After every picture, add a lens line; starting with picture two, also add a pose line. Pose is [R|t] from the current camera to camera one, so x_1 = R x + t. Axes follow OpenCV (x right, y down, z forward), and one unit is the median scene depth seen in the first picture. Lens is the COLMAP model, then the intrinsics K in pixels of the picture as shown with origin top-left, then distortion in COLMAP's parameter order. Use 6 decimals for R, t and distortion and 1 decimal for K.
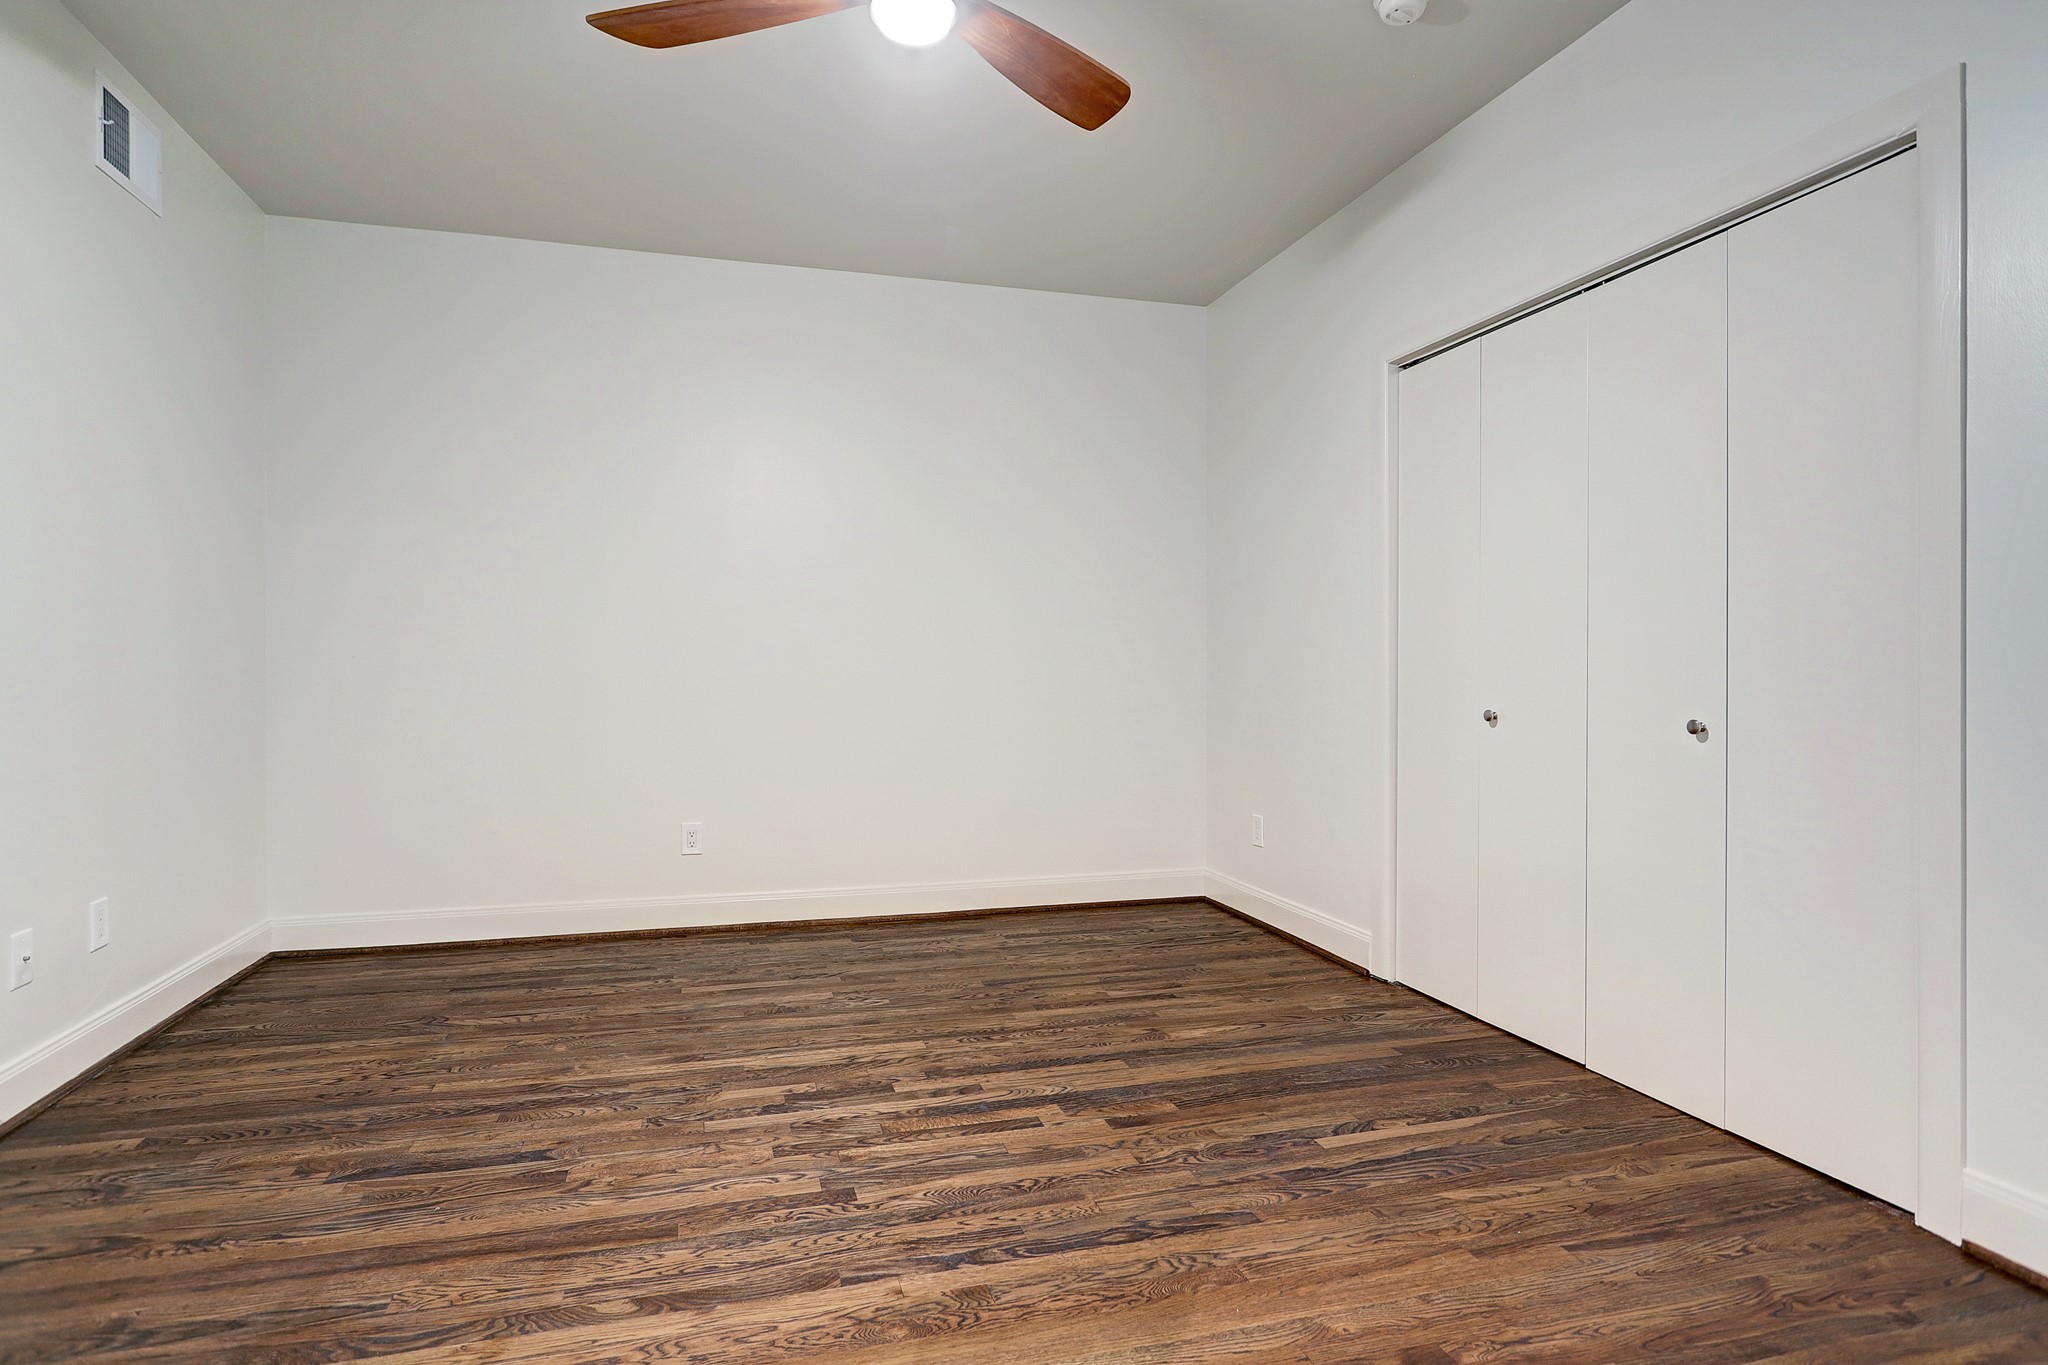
lens RADIAL K [[1133.6, 0, 1028.3], [0, 1133.6, 679.6], [0, 0, 1]] dist [0.002594, 0.000328]
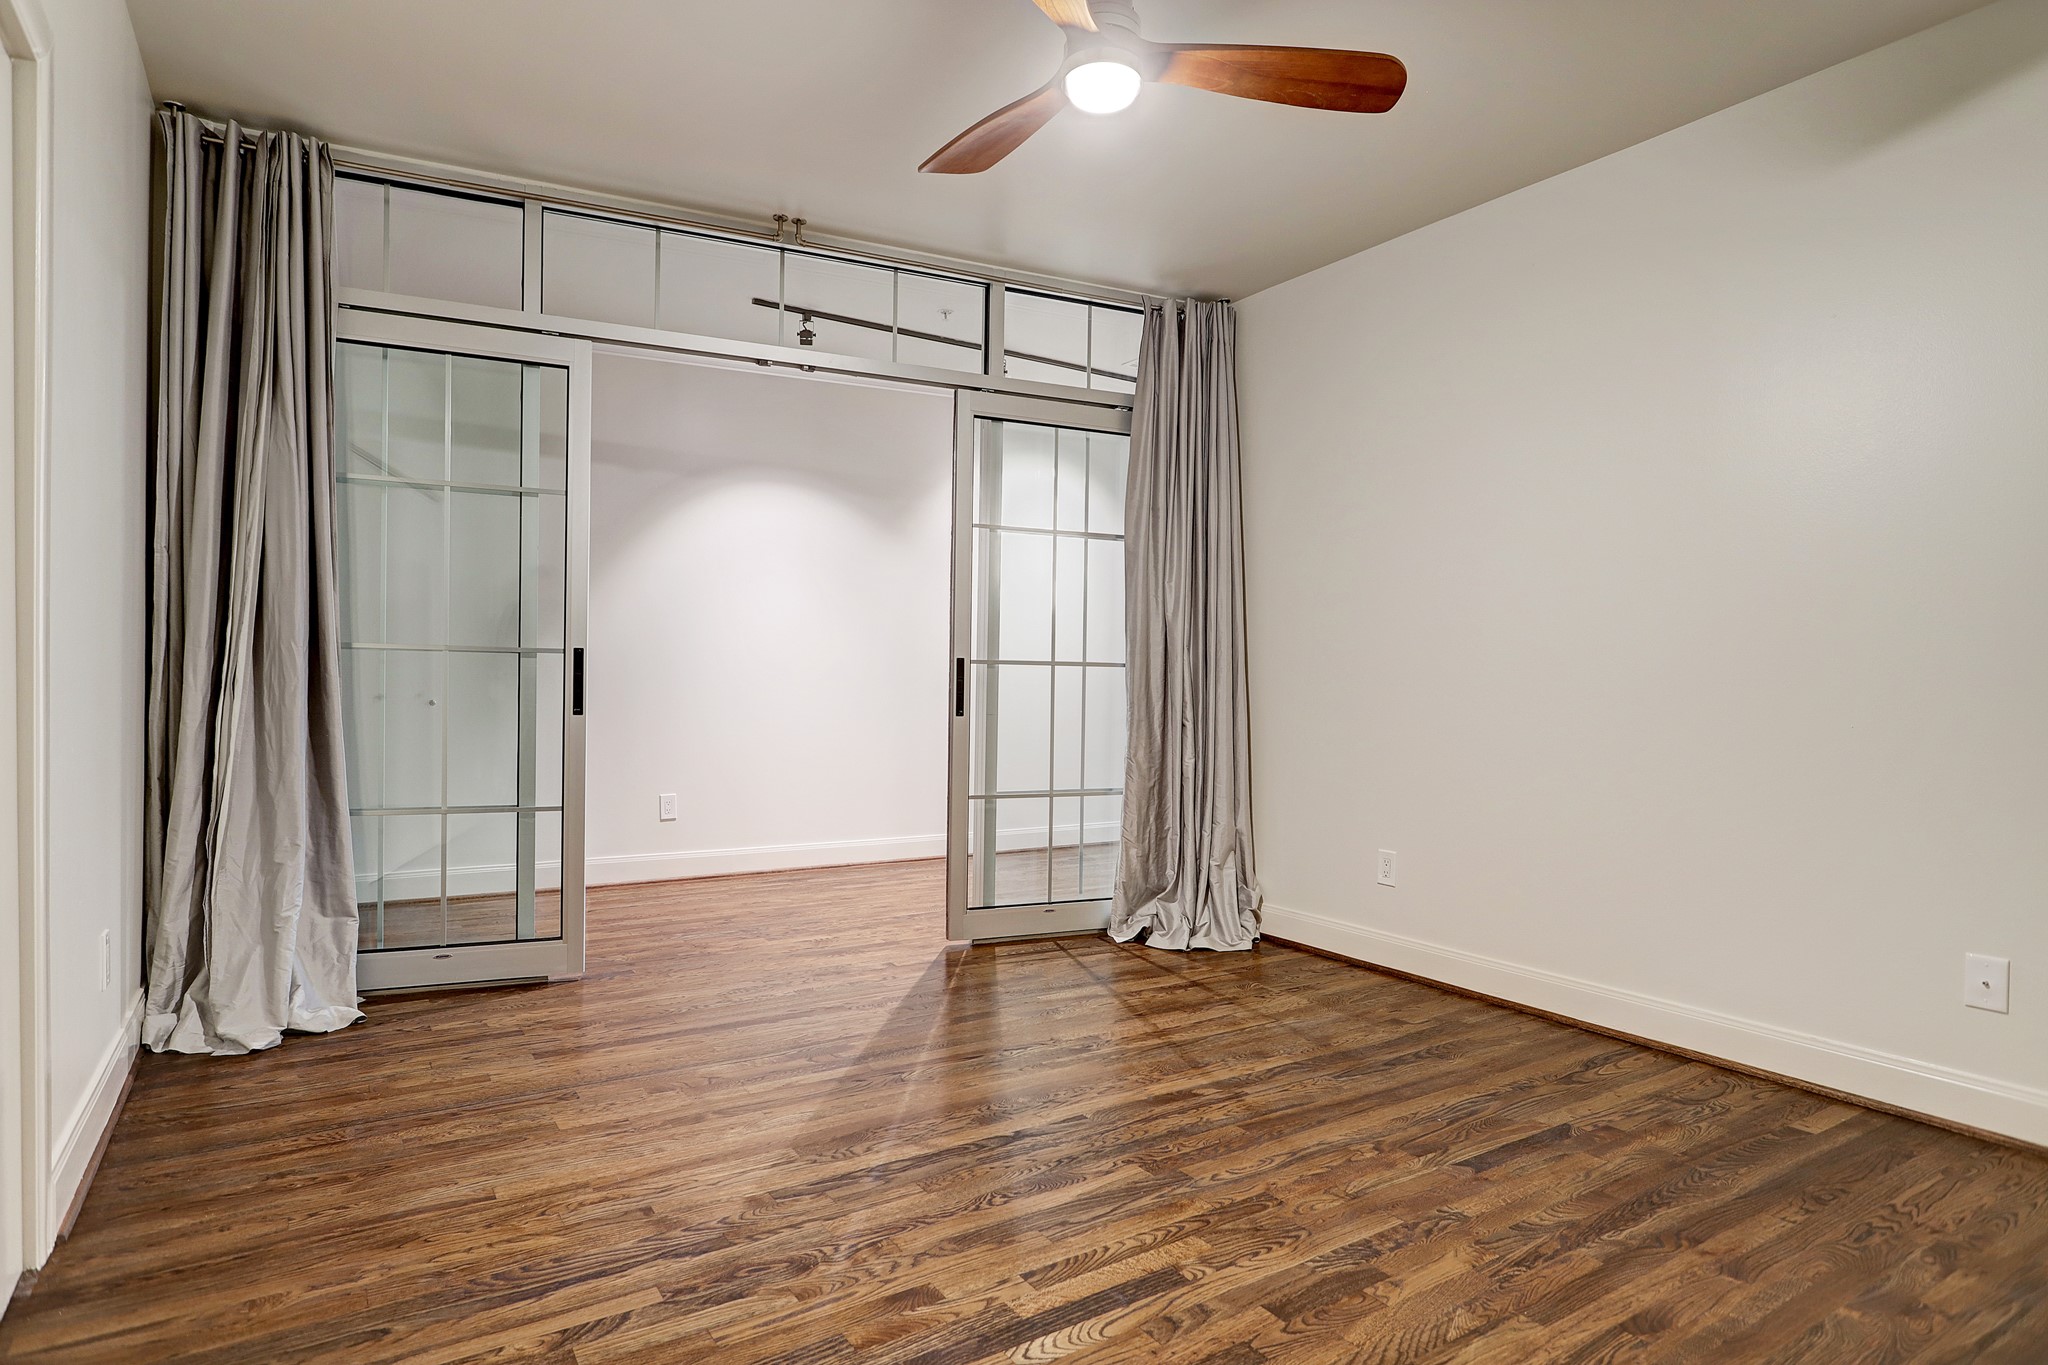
lens RADIAL K [[1133.6, 0, 1020.6], [0, 1133.6, 680.3], [0, 0, 1]] dist [0.002594, 0.000328]
pose [[-0.961155, -0.016297, -0.275527, 0.259814], [-0.018172, 0.999826, 0.004256, -0.014653], [0.275409, 0.009098, -0.961284, 1.945562]]
